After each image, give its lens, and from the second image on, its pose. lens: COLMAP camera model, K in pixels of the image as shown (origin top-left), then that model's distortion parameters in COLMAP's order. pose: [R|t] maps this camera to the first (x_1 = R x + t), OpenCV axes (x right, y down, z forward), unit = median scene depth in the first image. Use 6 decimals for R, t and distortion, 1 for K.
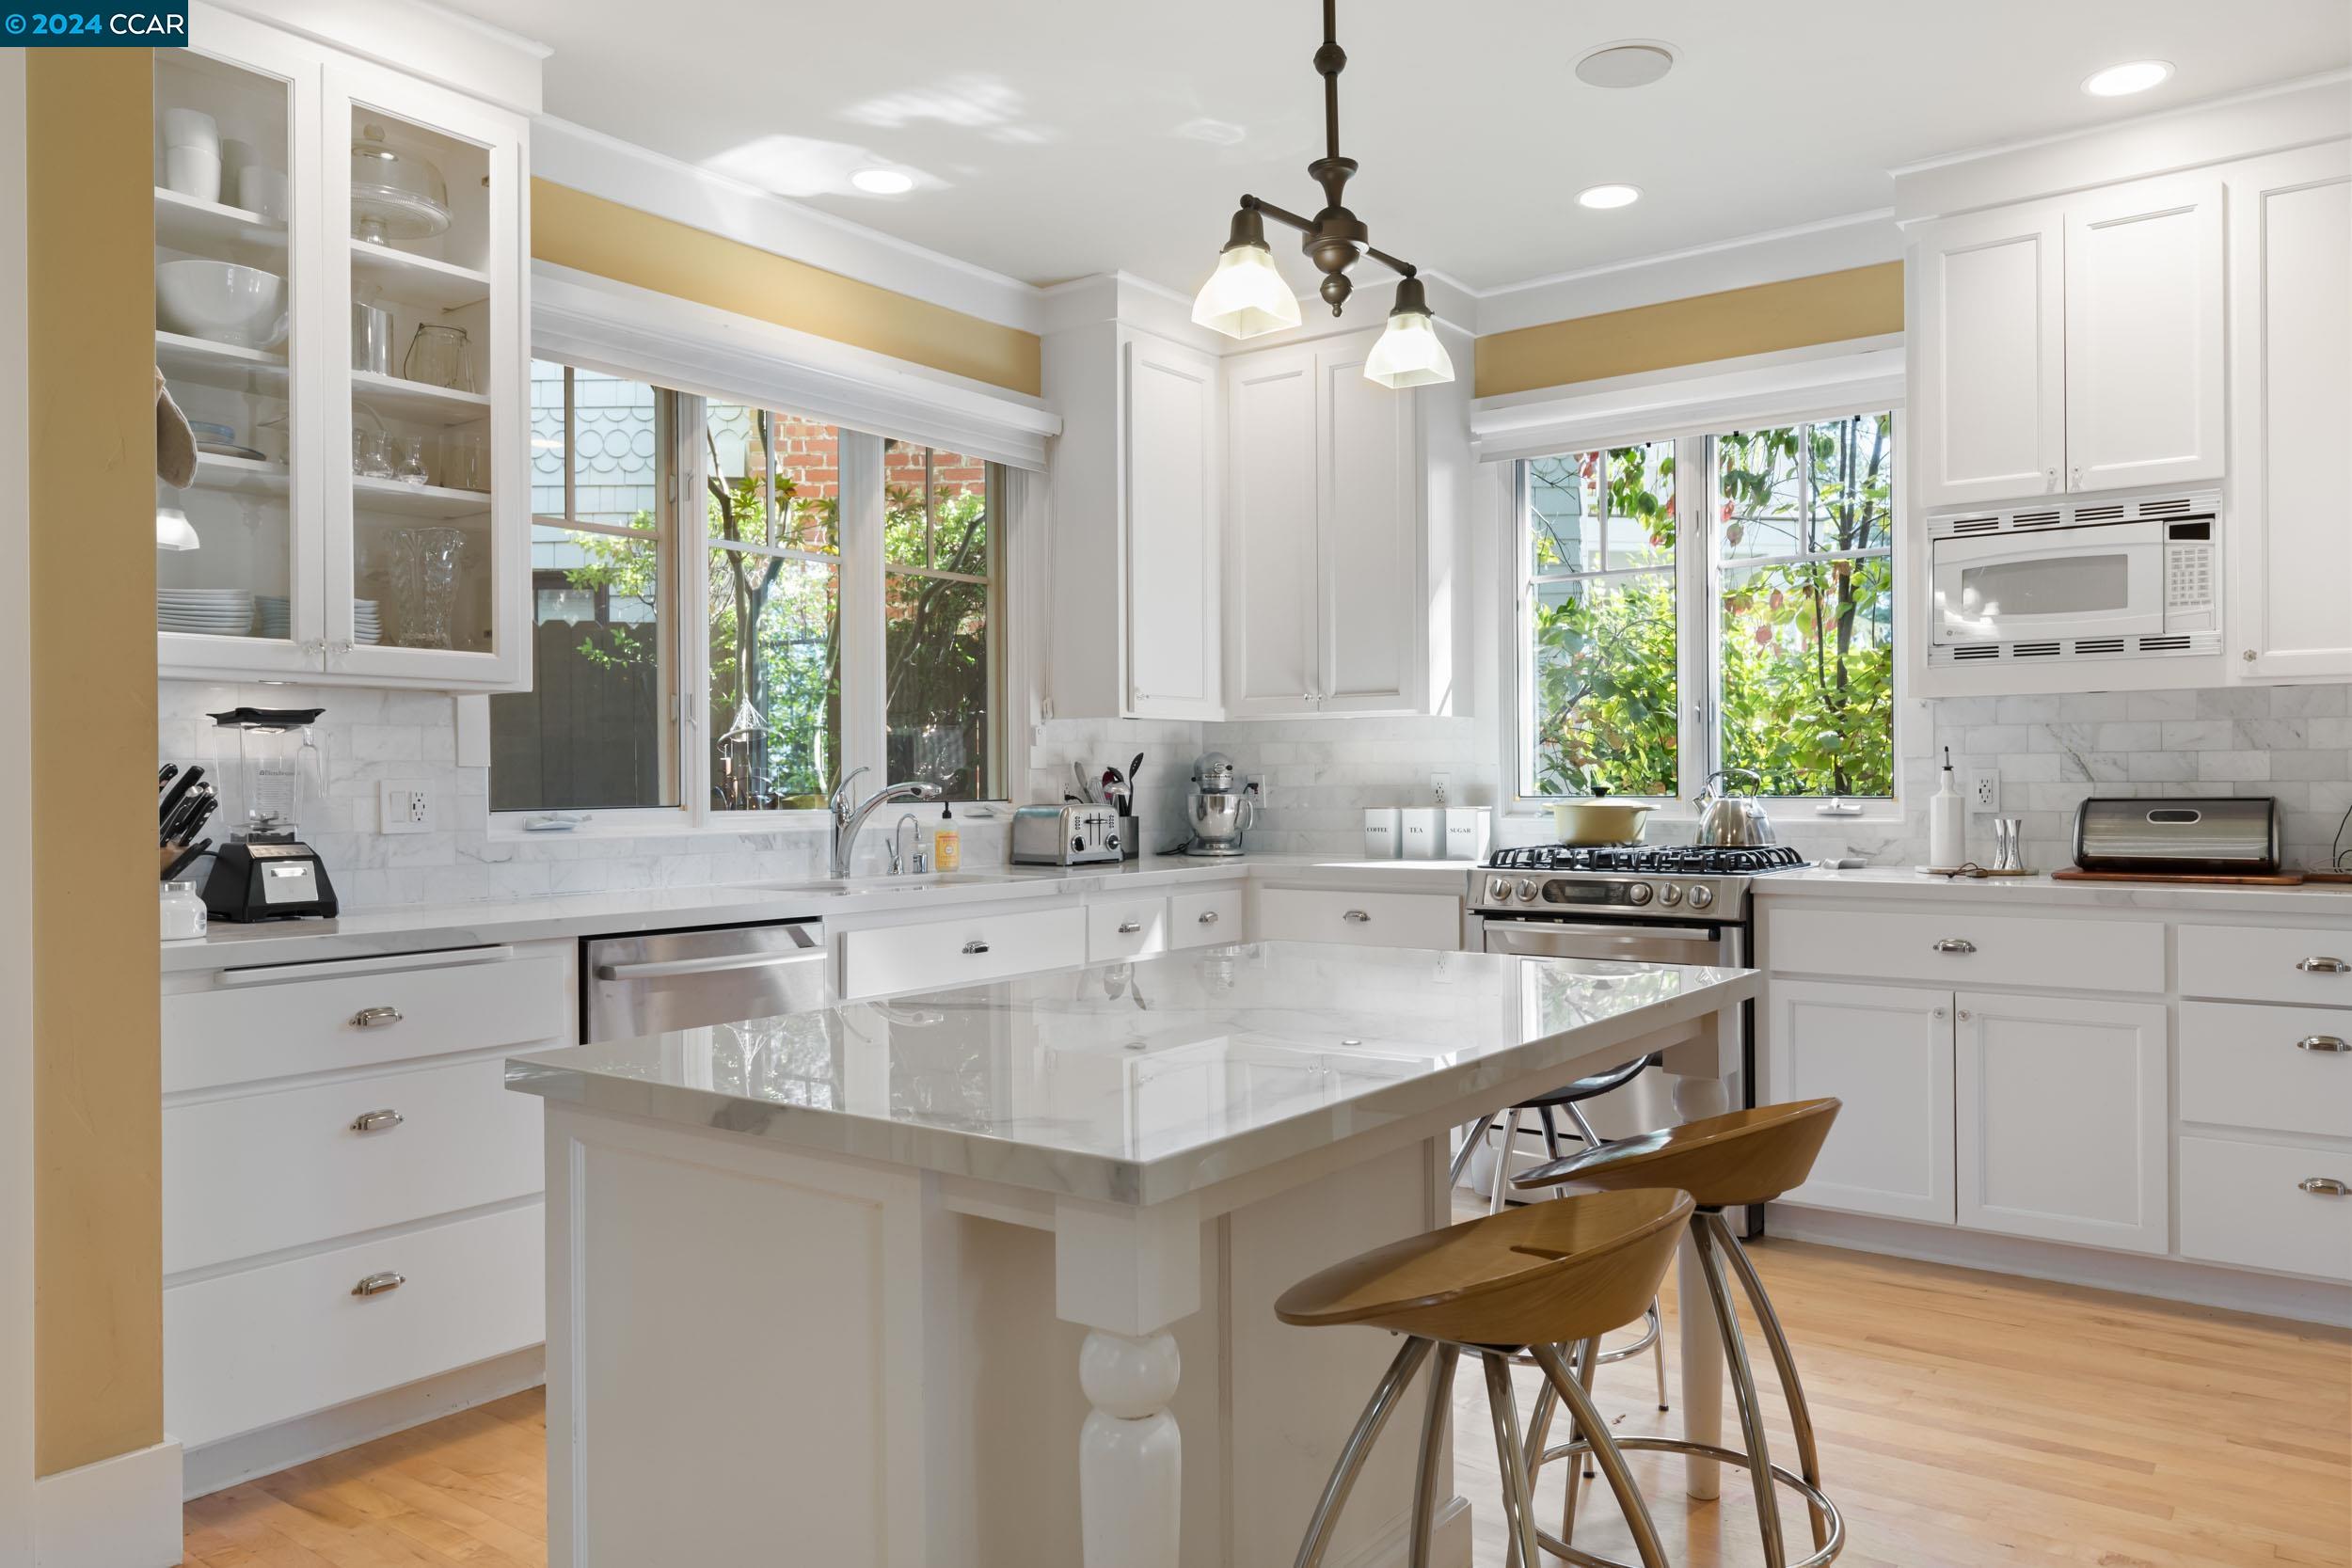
lens RADIAL K [[1600.2, 0, 1191.2], [0, 1600.2, 779.4], [0, 0, 1]] dist [-0.005357, 0.001064]
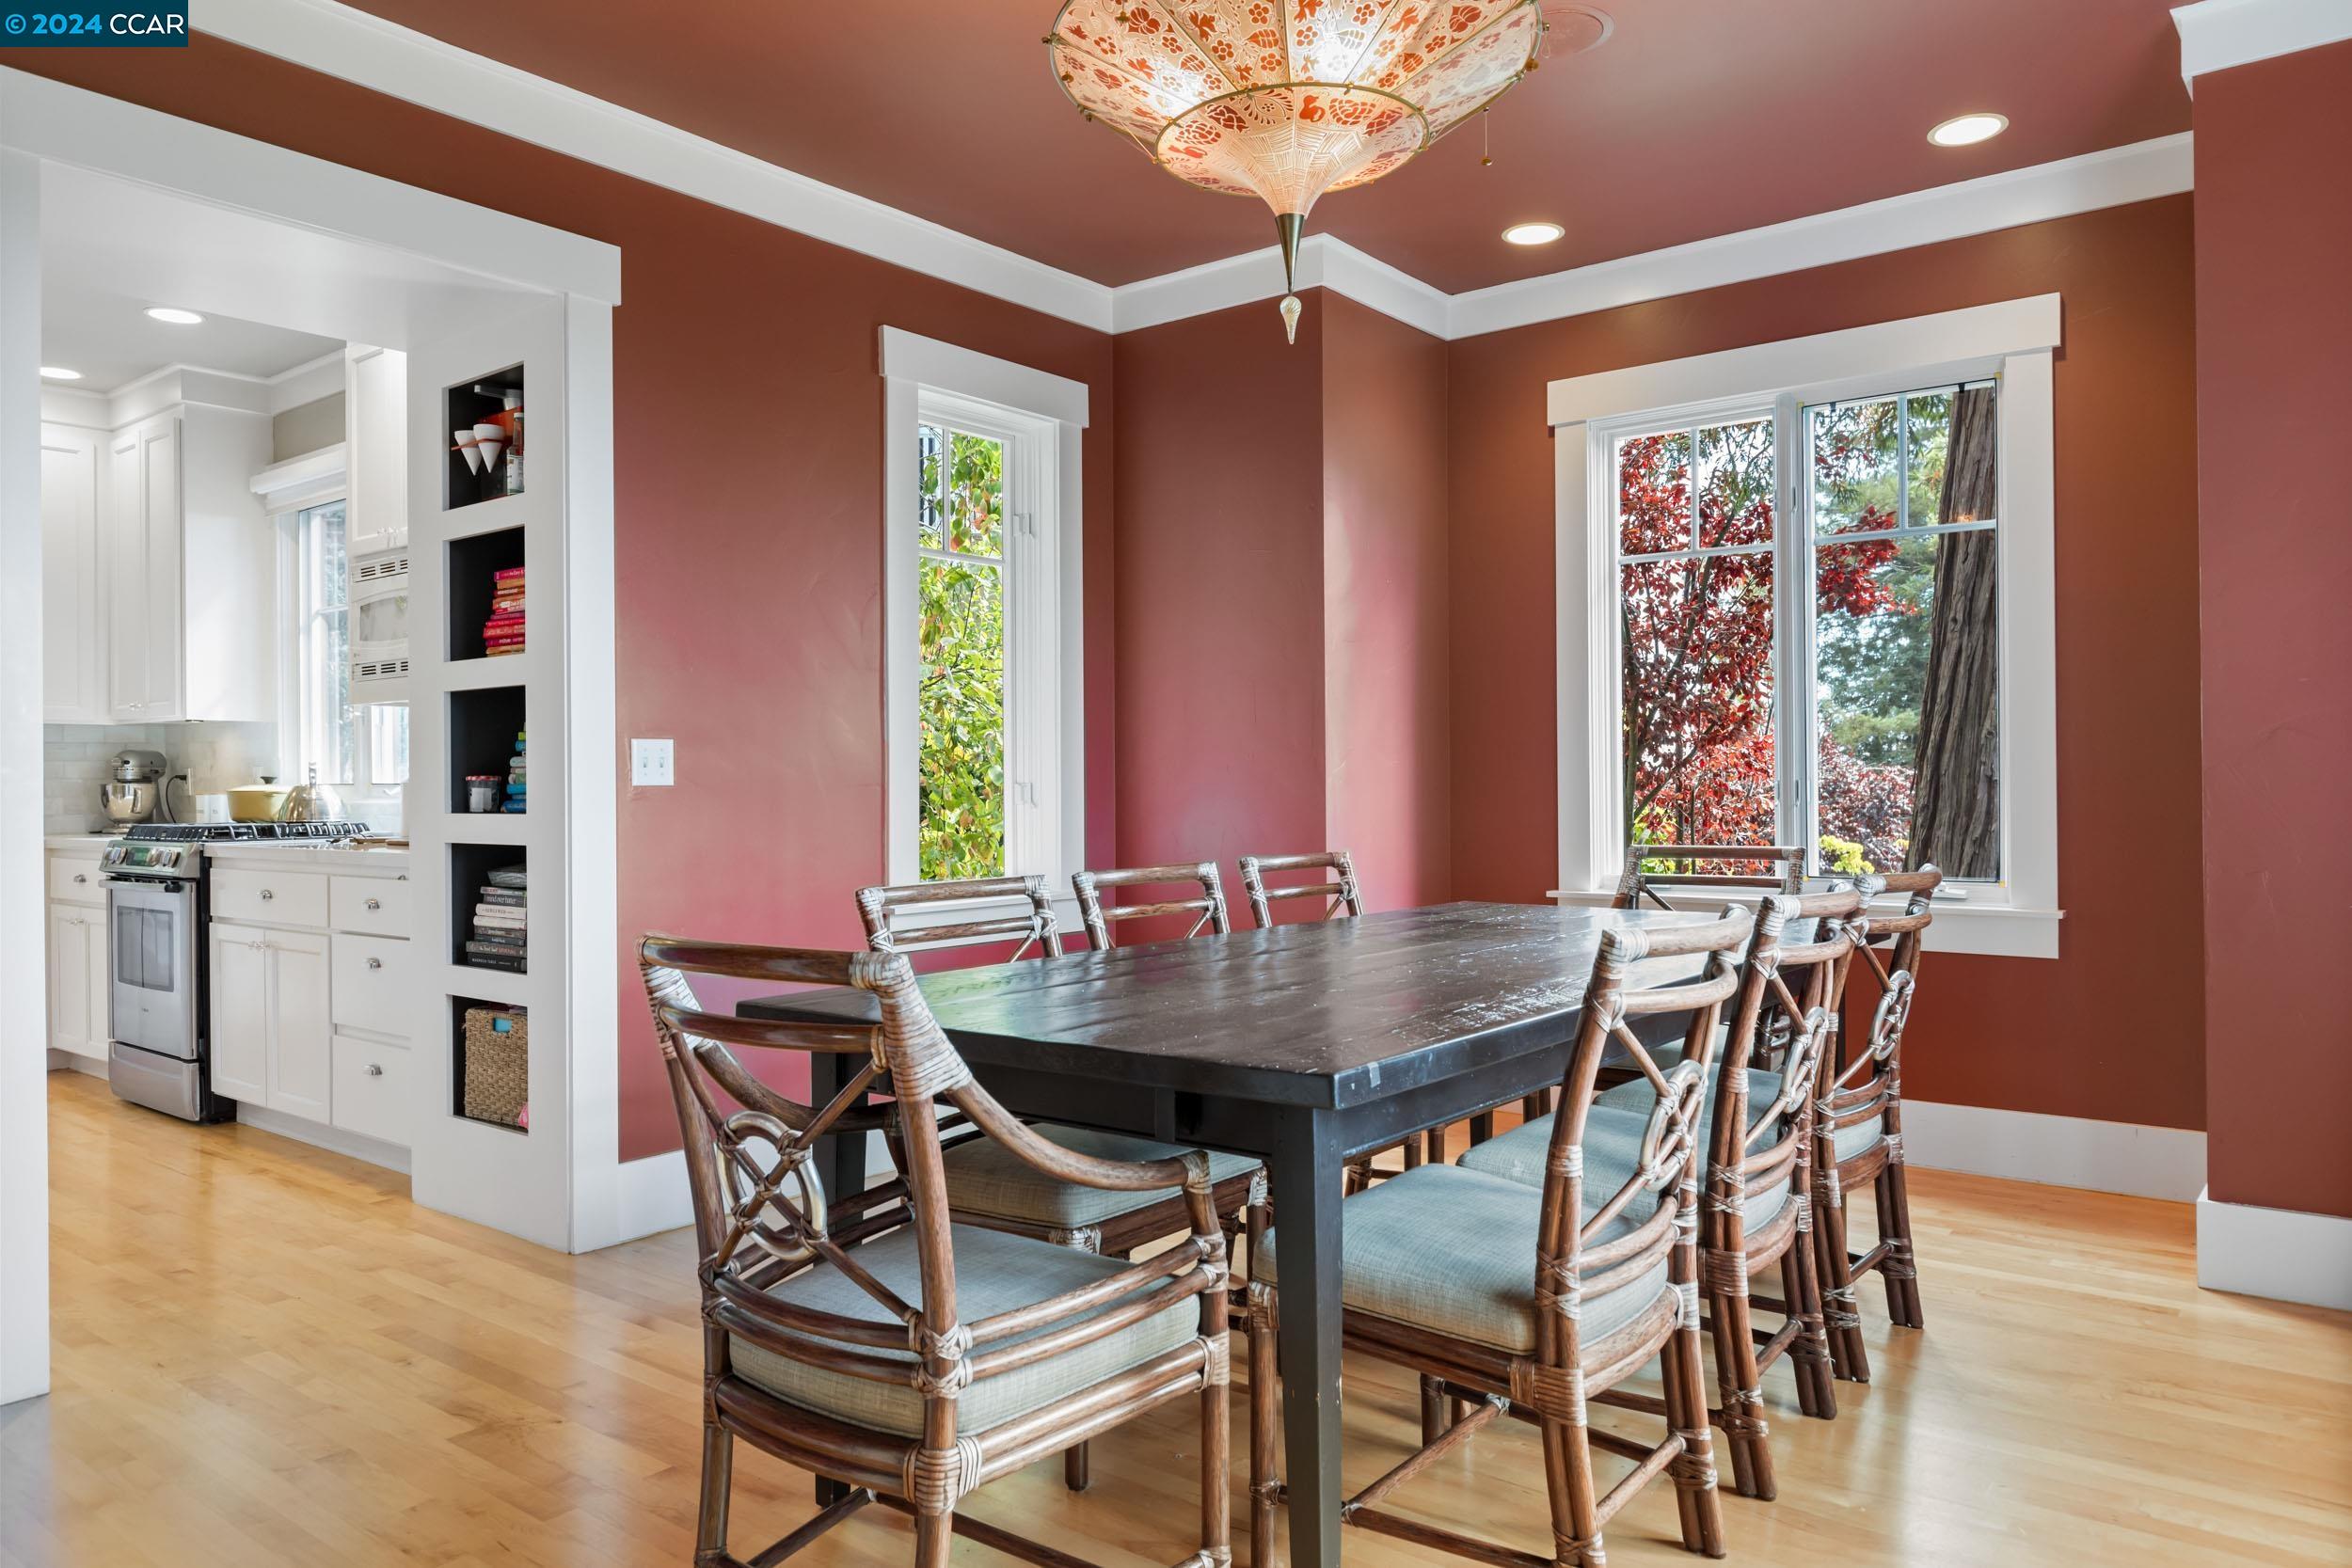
lens RADIAL K [[1600.2, 0, 1191.2], [0, 1600.2, 779.4], [0, 0, 1]] dist [-0.005357, 0.001064]
pose [[0.999320, 0.004433, -0.036608, 1.196707], [-0.004655, 0.999971, -0.005982, 0.013003], [0.036580, 0.006149, 0.999312, -0.266057]]
